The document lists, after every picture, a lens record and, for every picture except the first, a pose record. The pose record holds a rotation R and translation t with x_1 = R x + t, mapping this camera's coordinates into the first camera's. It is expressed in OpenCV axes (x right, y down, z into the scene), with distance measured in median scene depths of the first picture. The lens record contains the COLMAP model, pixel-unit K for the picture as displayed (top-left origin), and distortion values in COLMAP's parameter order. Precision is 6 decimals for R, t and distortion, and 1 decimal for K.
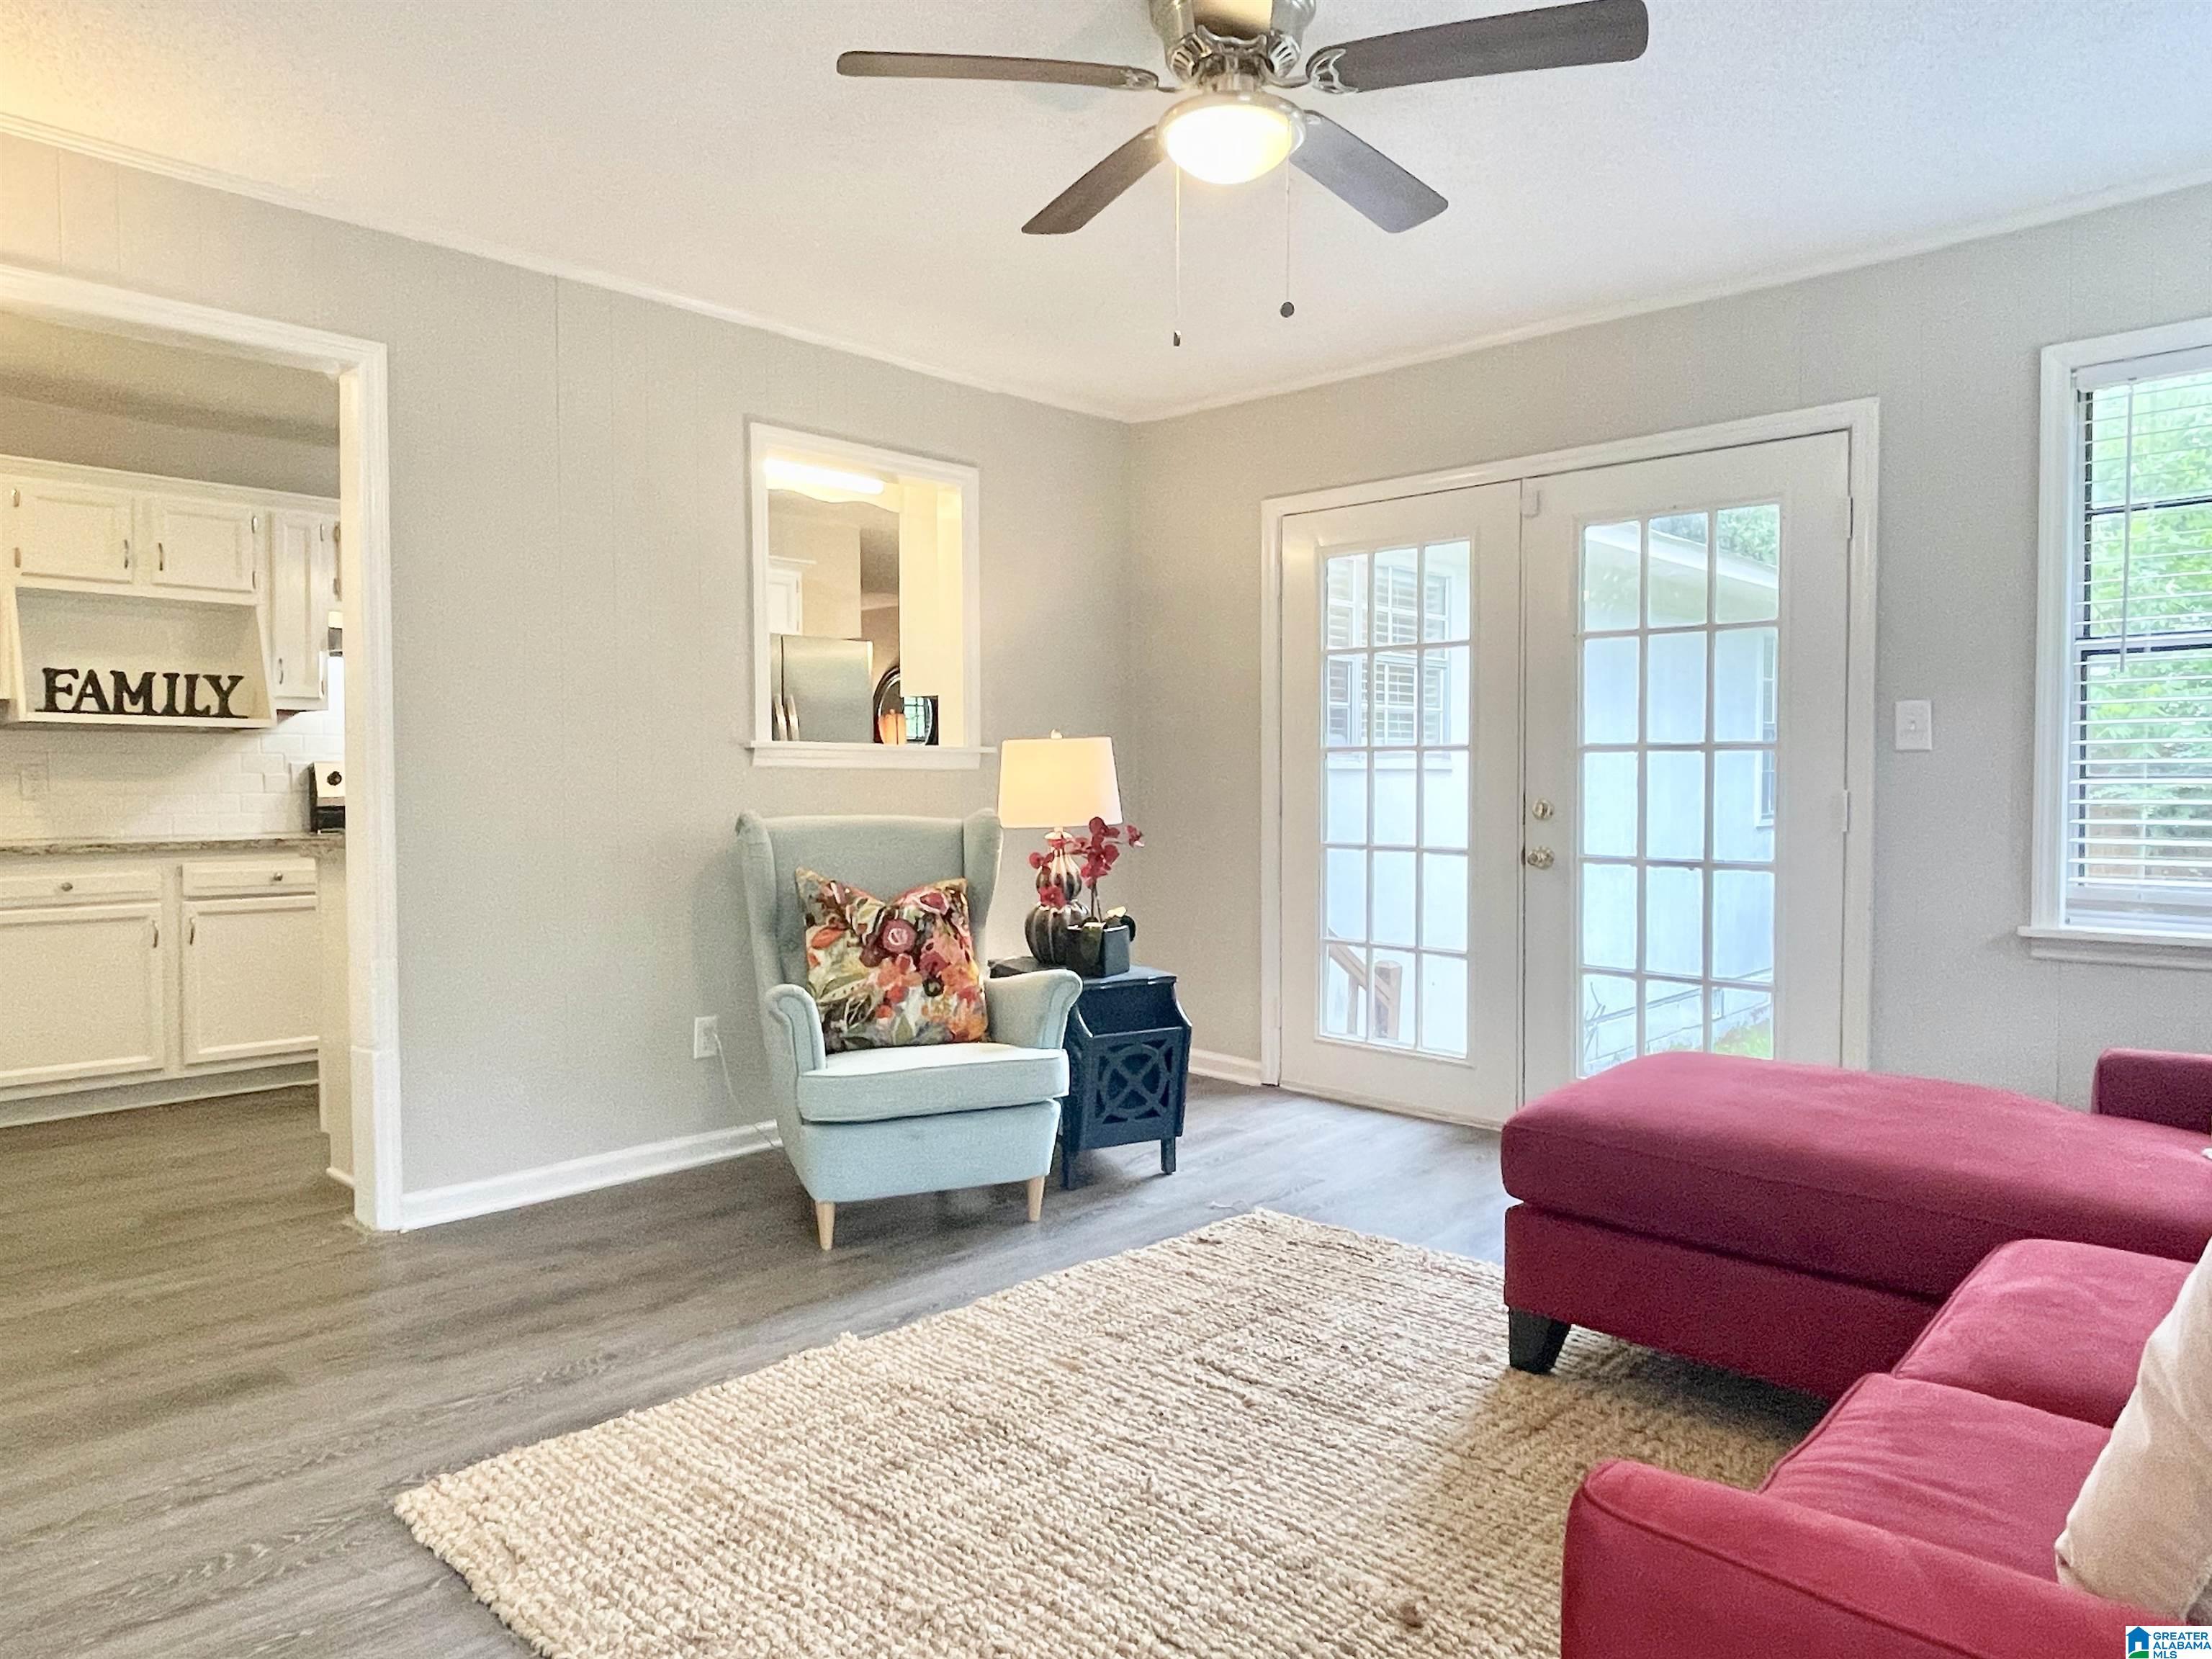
lens RADIAL K [[1392.0, 0, 1097.5], [0, 1392.0, 810.9], [0, 0, 1]] dist [0.035704, -0.049264]
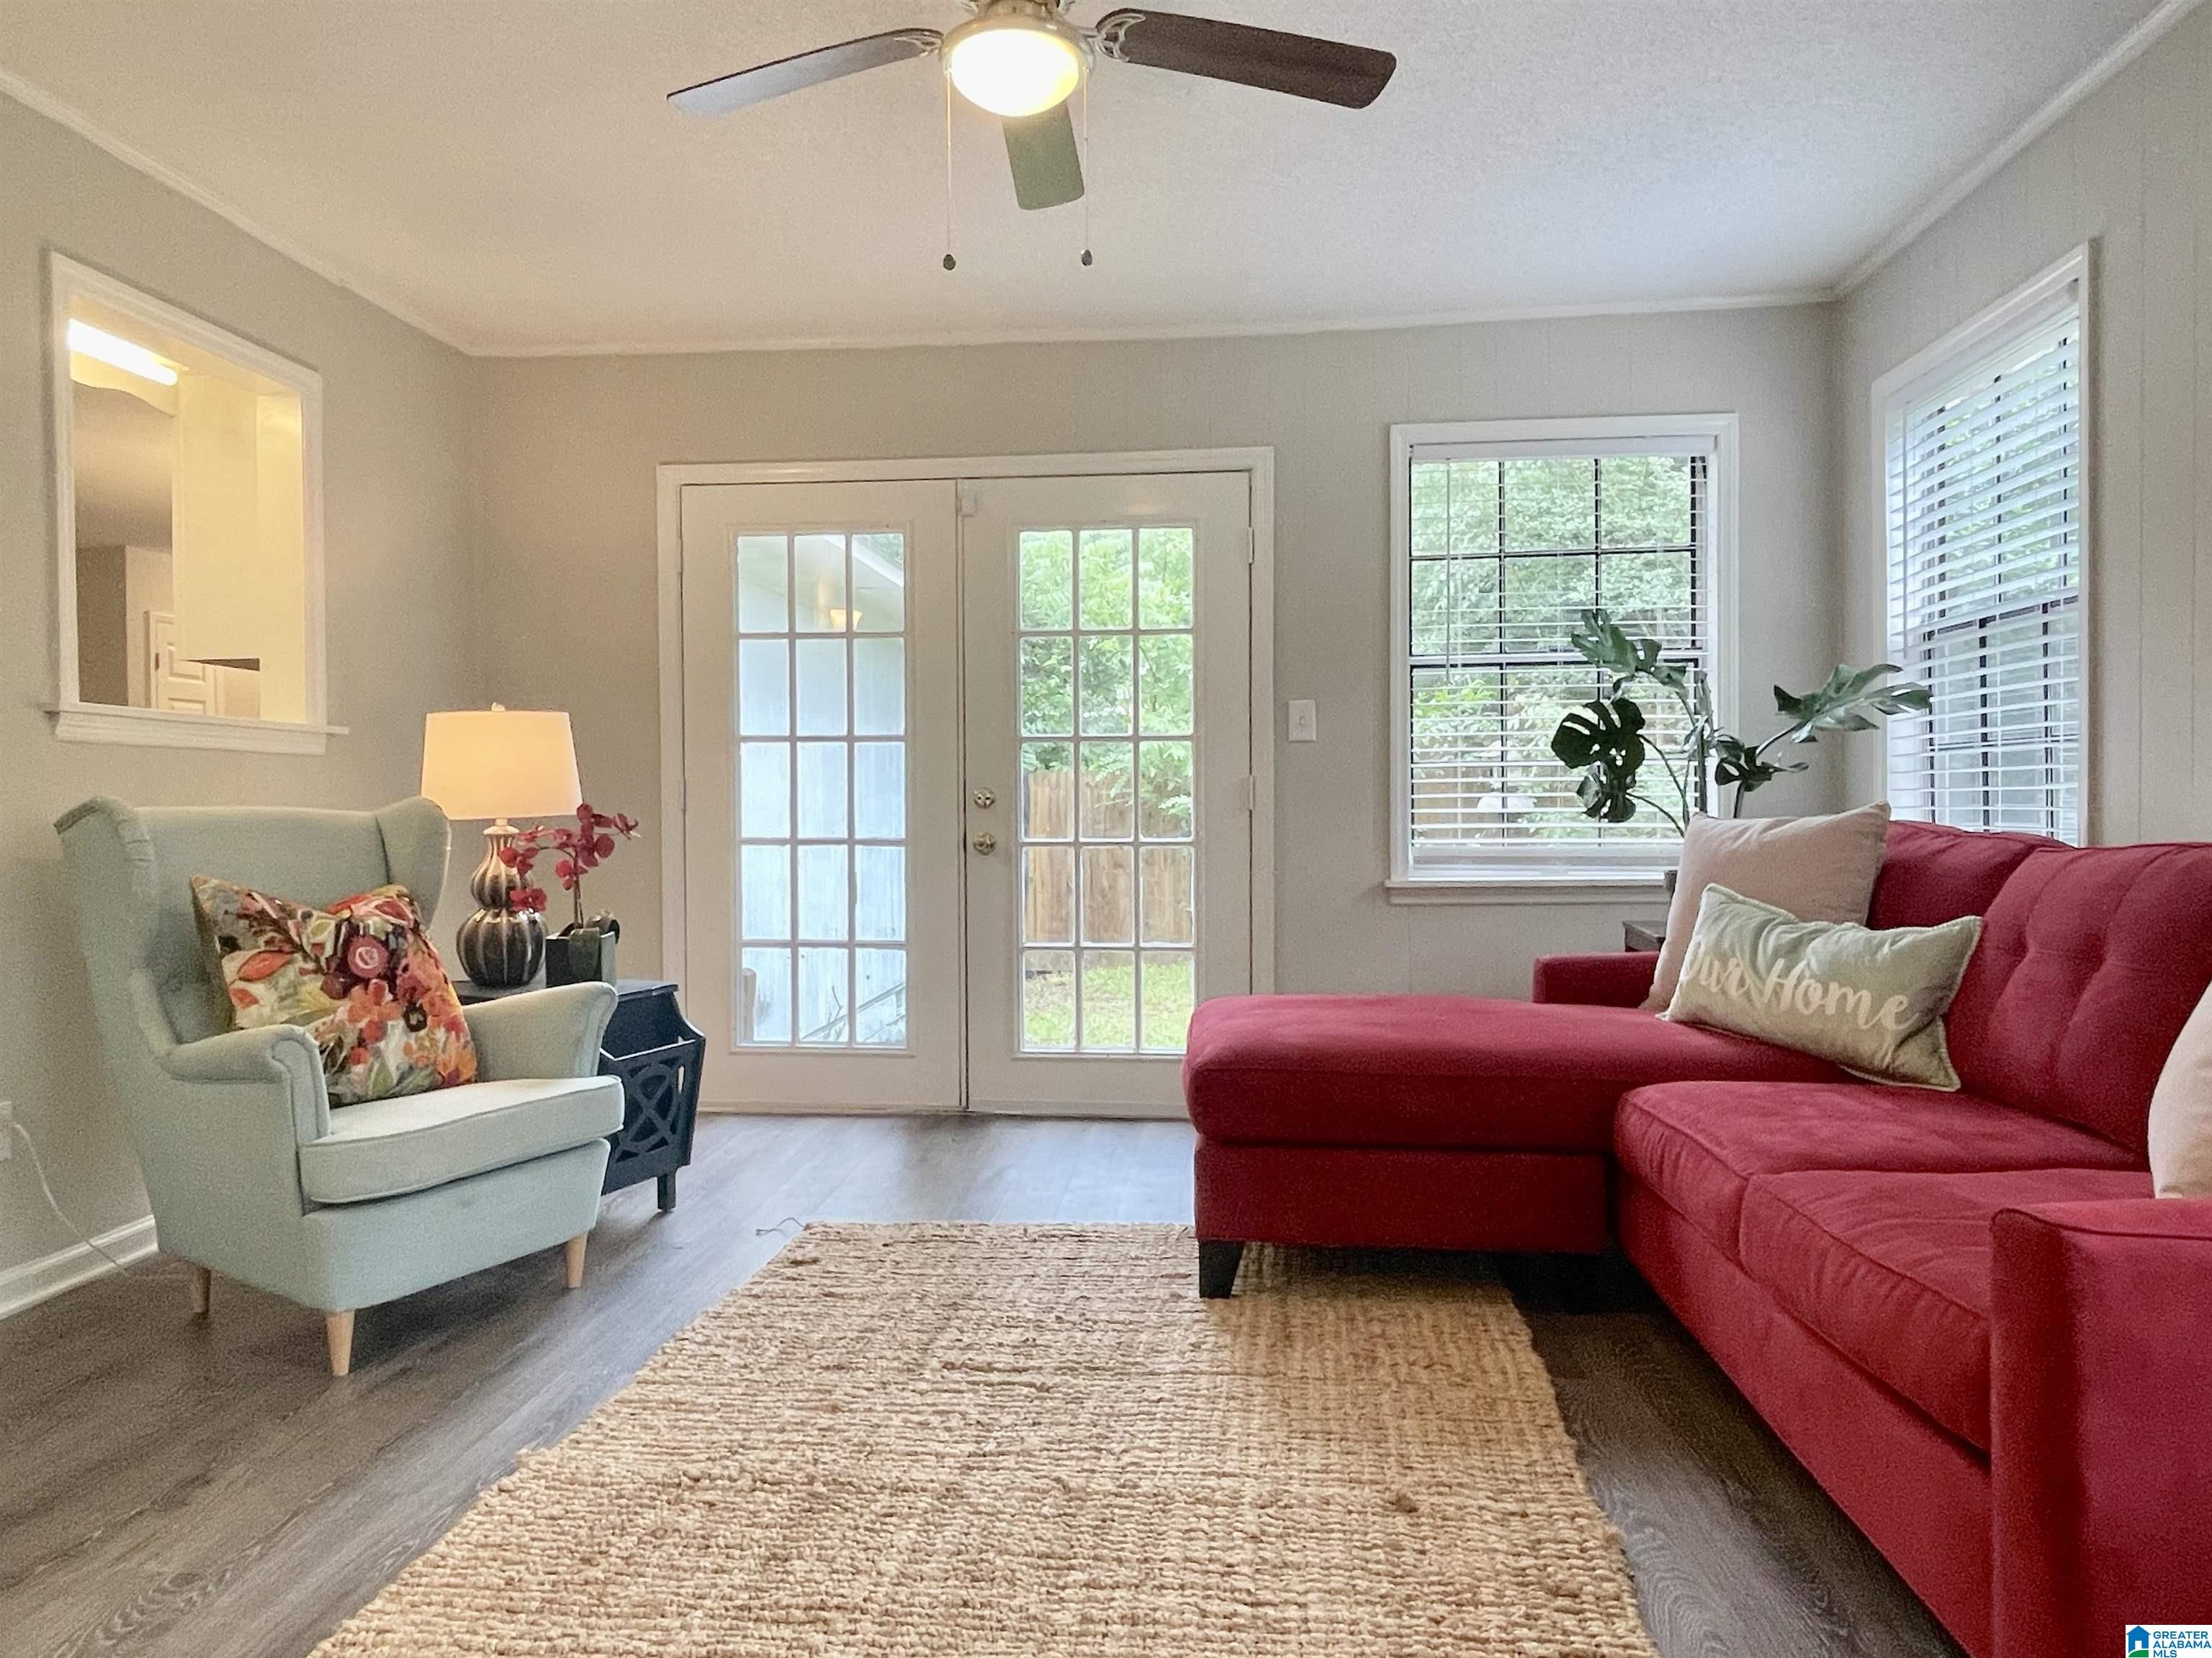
lens RADIAL K [[1411.1, 0, 1102.3], [0, 1411.1, 807.6], [0, 0, 1]] dist [0.033467, -0.039329]
pose [[0.795900, -0.009164, 0.605358, -0.298647], [0.021948, 0.999665, -0.013723, 0.027758], [-0.605030, 0.024208, 0.795835, 0.132108]]
